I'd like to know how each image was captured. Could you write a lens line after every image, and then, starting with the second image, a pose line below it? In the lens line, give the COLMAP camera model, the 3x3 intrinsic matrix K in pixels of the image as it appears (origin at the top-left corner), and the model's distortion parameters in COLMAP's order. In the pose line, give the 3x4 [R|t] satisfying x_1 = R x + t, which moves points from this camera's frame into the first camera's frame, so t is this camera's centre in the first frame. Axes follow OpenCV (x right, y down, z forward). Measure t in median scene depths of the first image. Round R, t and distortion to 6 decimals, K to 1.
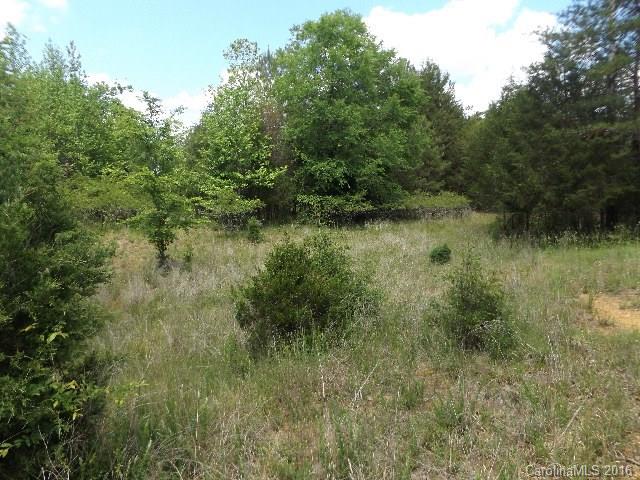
lens RADIAL K [[478.0, 0, 320.2], [0, 478.0, 238.2], [0, 0, 1]] dist [-0.004989, 0.011408]
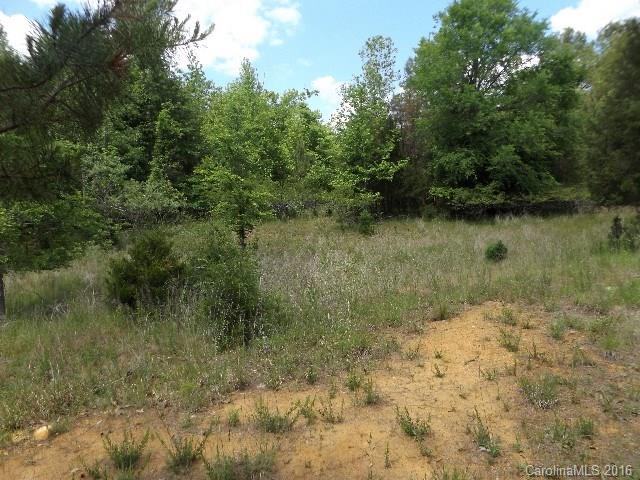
lens RADIAL K [[478.0, 0, 319.2], [0, 478.0, 238.8], [0, 0, 1]] dist [-0.004989, 0.011408]
pose [[0.902537, 0.029575, -0.429595, 0.186534], [-0.022527, 0.999515, 0.021485, -0.001732], [0.430022, -0.009713, 0.902766, 0.020773]]
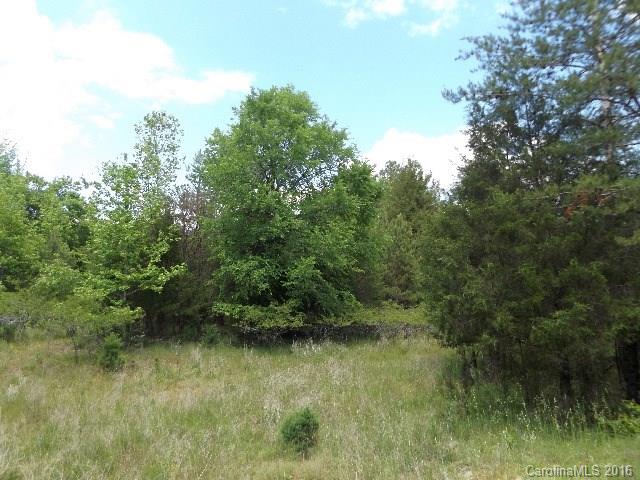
lens RADIAL K [[478.0, 0, 323.7], [0, 478.0, 244.0], [0, 0, 1]] dist [-0.004989, 0.011408]
pose [[0.999366, 0.025050, -0.025299, 0.158013], [-0.029811, 0.977254, -0.209965, -0.029479], [0.019463, 0.210586, 0.977381, 0.253739]]
